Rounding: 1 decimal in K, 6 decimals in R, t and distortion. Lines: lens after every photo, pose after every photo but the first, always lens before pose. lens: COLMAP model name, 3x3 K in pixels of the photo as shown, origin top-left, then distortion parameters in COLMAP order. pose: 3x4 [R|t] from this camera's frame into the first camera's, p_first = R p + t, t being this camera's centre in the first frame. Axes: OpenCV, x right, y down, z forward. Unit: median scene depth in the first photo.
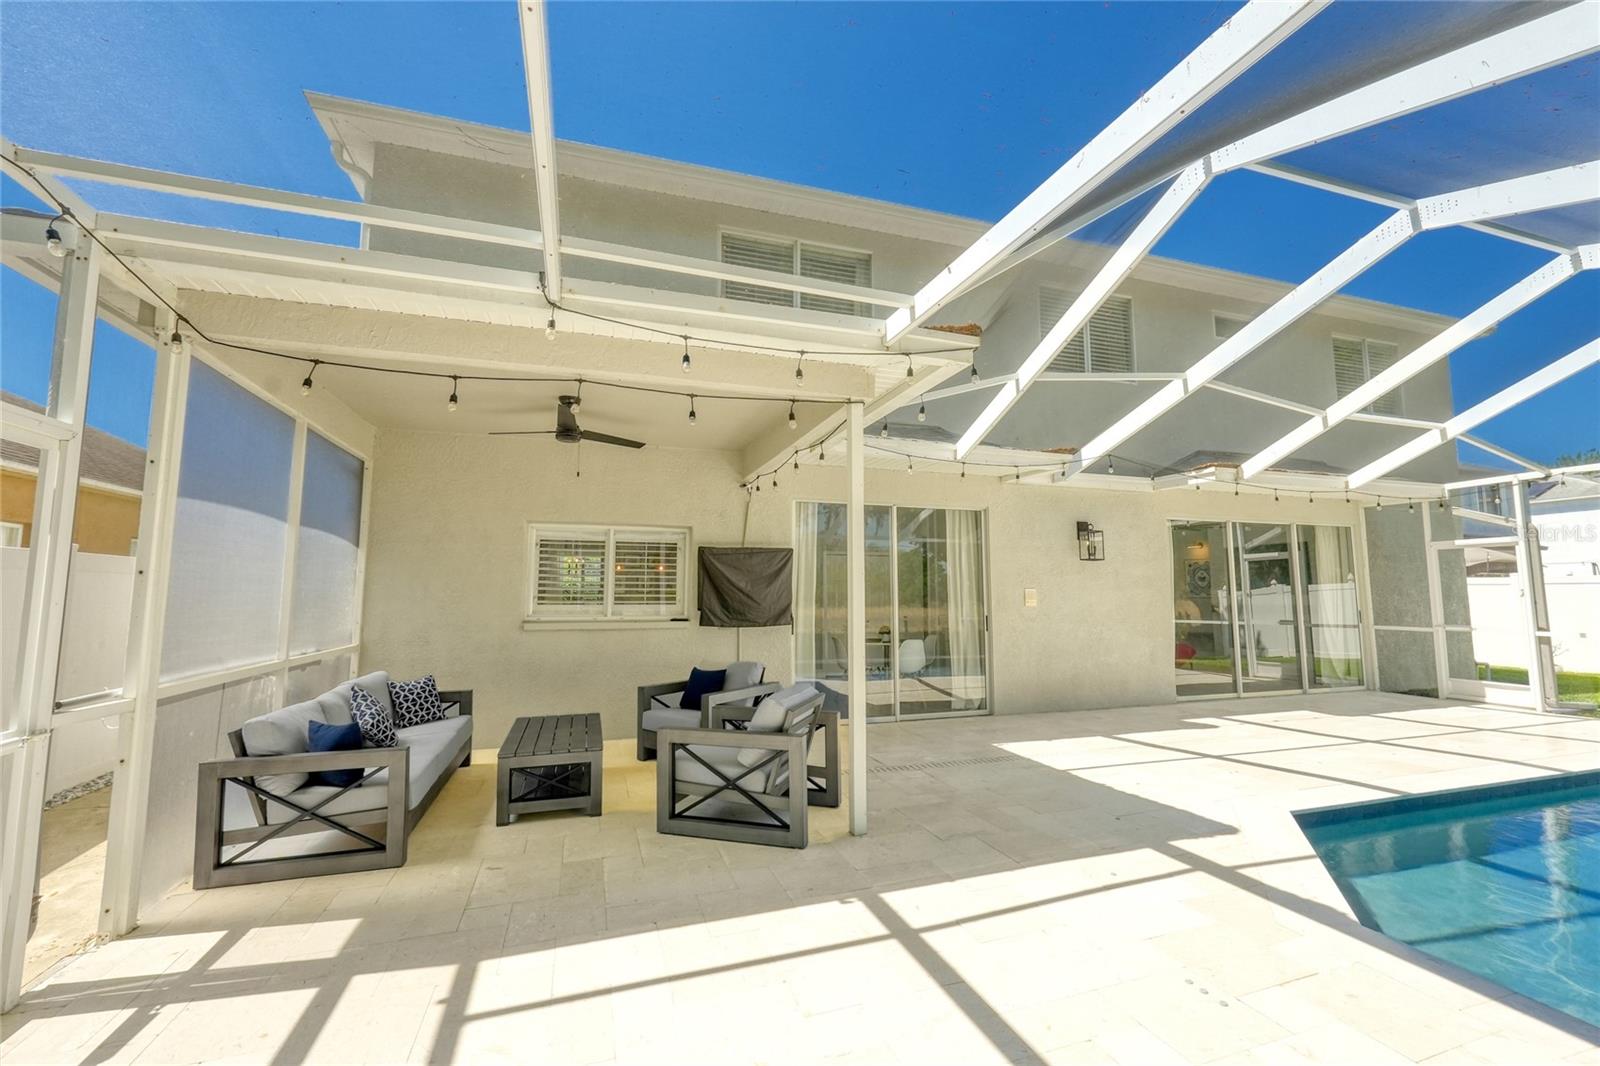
lens RADIAL K [[668.0, 0, 797.6], [0, 668.0, 529.0], [0, 0, 1]] dist [-0.014317, 0.002307]
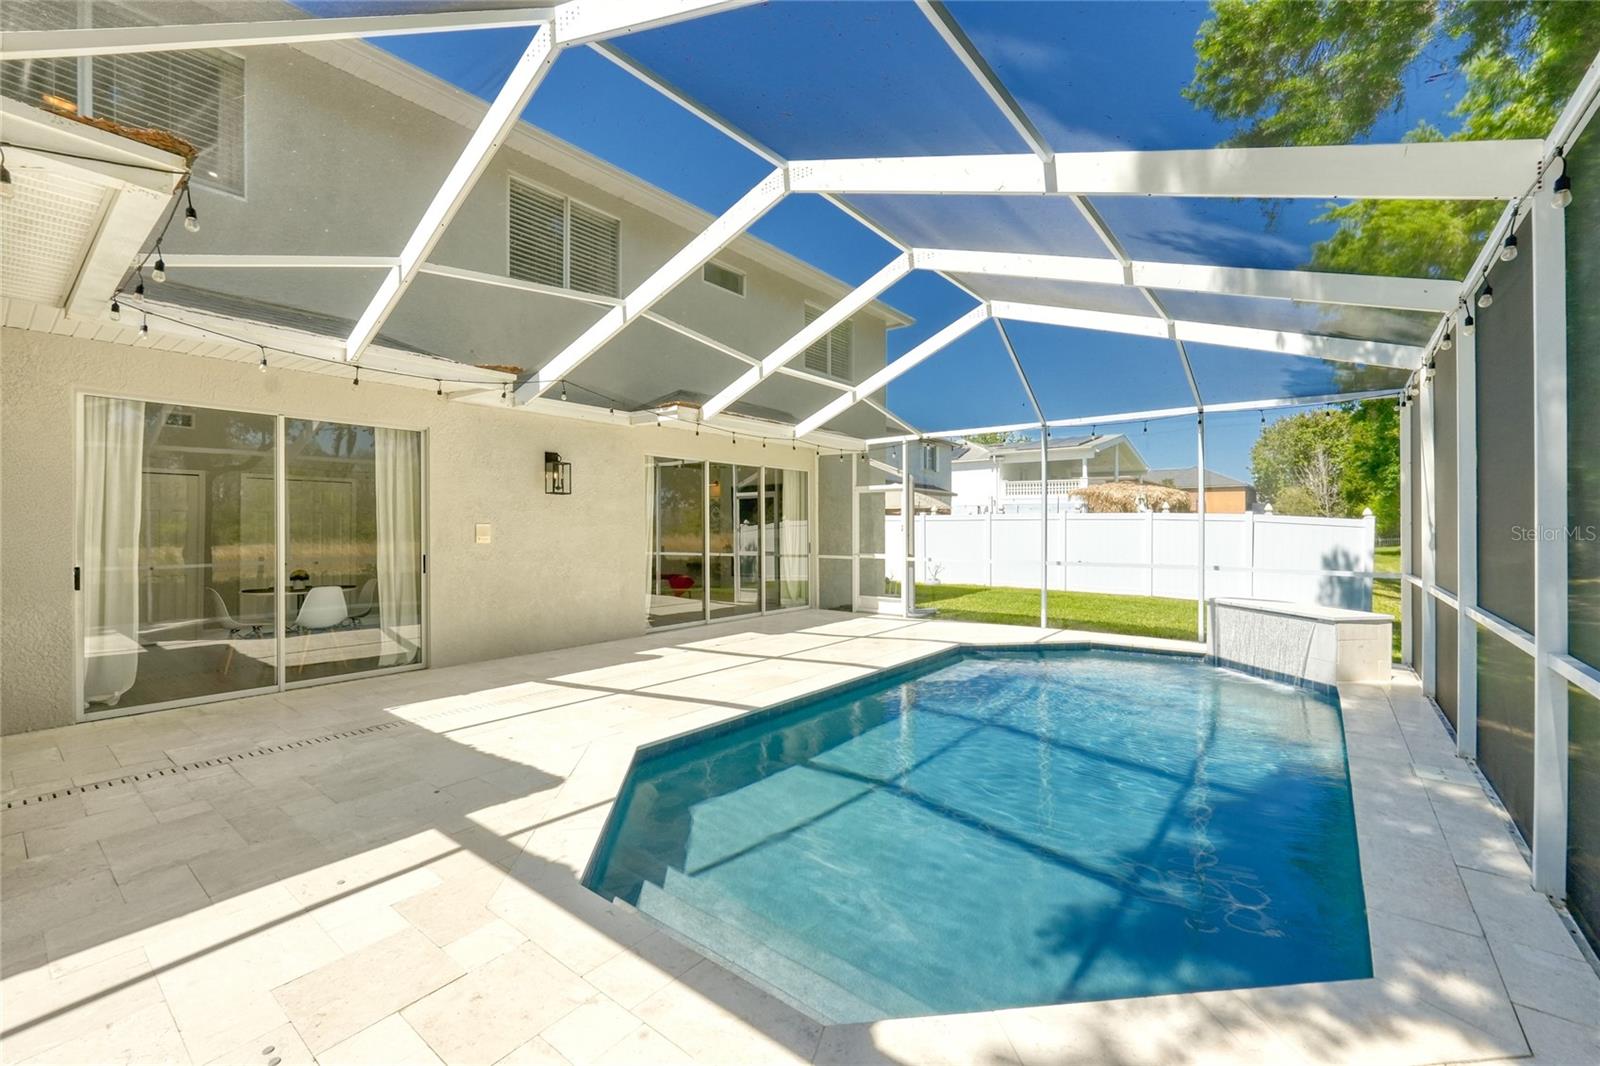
lens RADIAL K [[668.0, 0, 798.5], [0, 668.0, 531.3], [0, 0, 1]] dist [-0.014317, 0.002307]
pose [[0.829009, -0.004985, 0.559213, 0.202593], [-0.052976, 0.994763, 0.087403, -0.000854], [-0.556721, -0.102082, 0.824404, 0.031577]]
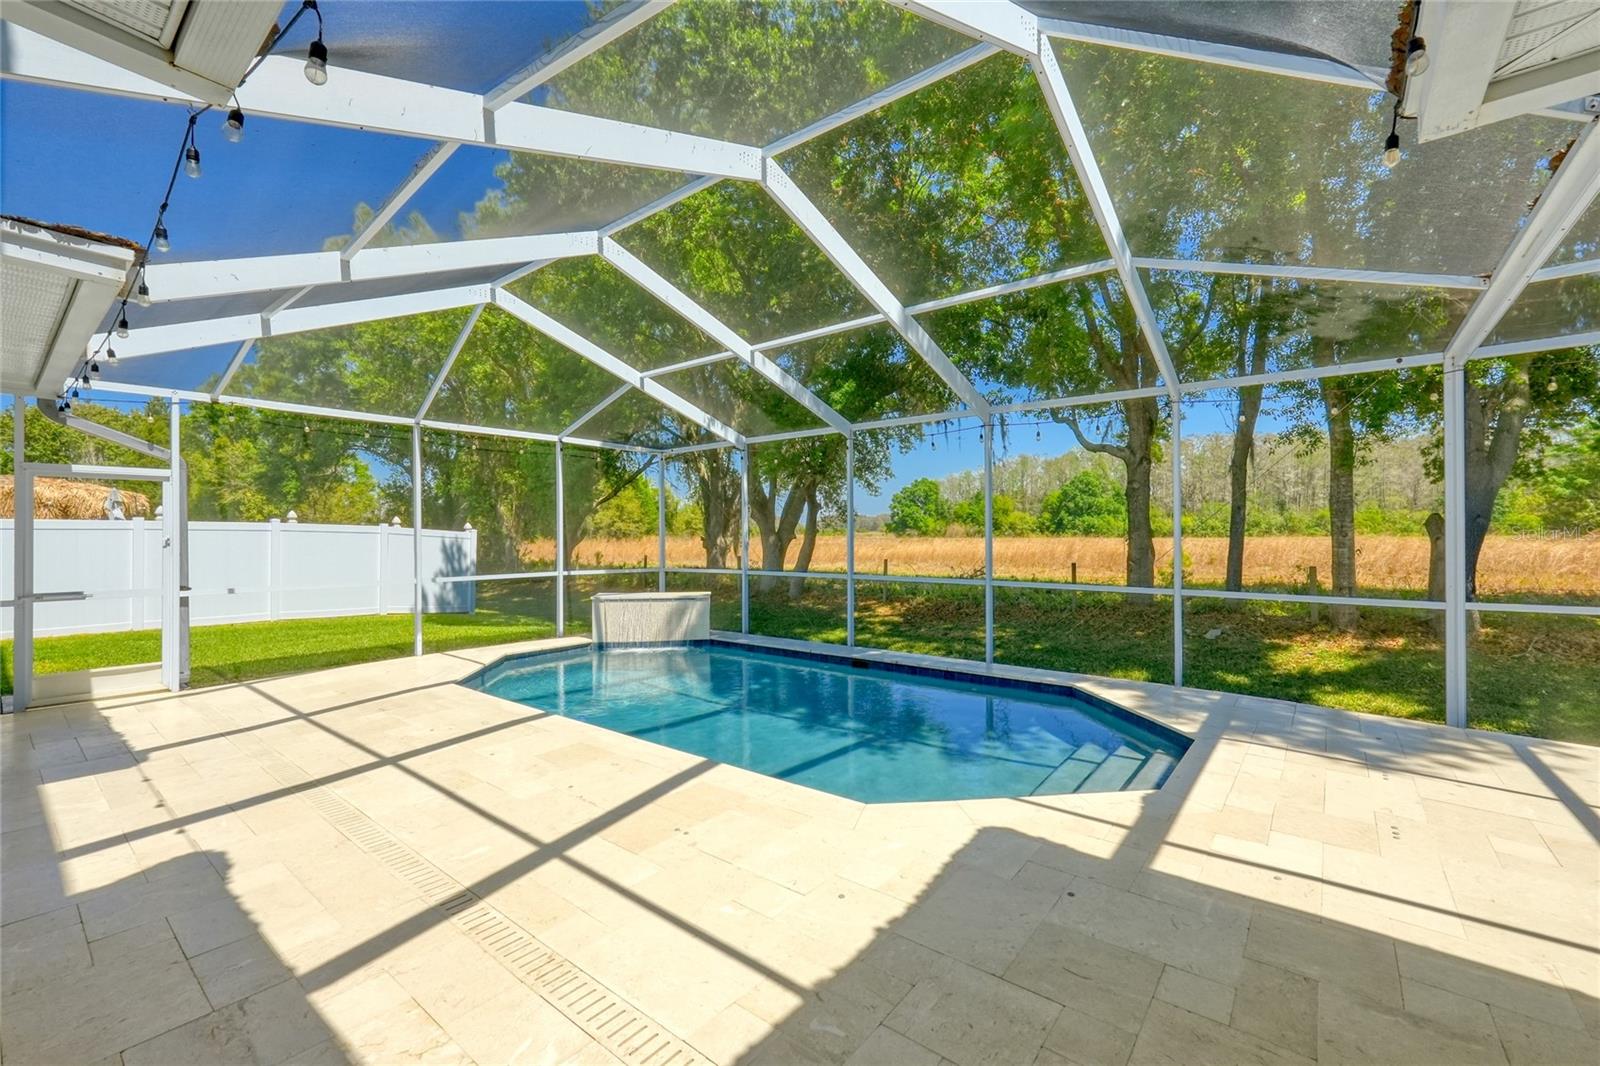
lens RADIAL K [[668.0, 0, 800.6], [0, 668.0, 532.3], [0, 0, 1]] dist [-0.014317, 0.002307]
pose [[-0.554372, 0.004546, 0.832256, 0.045476], [-0.077383, 0.995372, -0.056983, 0.072581], [-0.828663, -0.095992, -0.551455, 0.831772]]
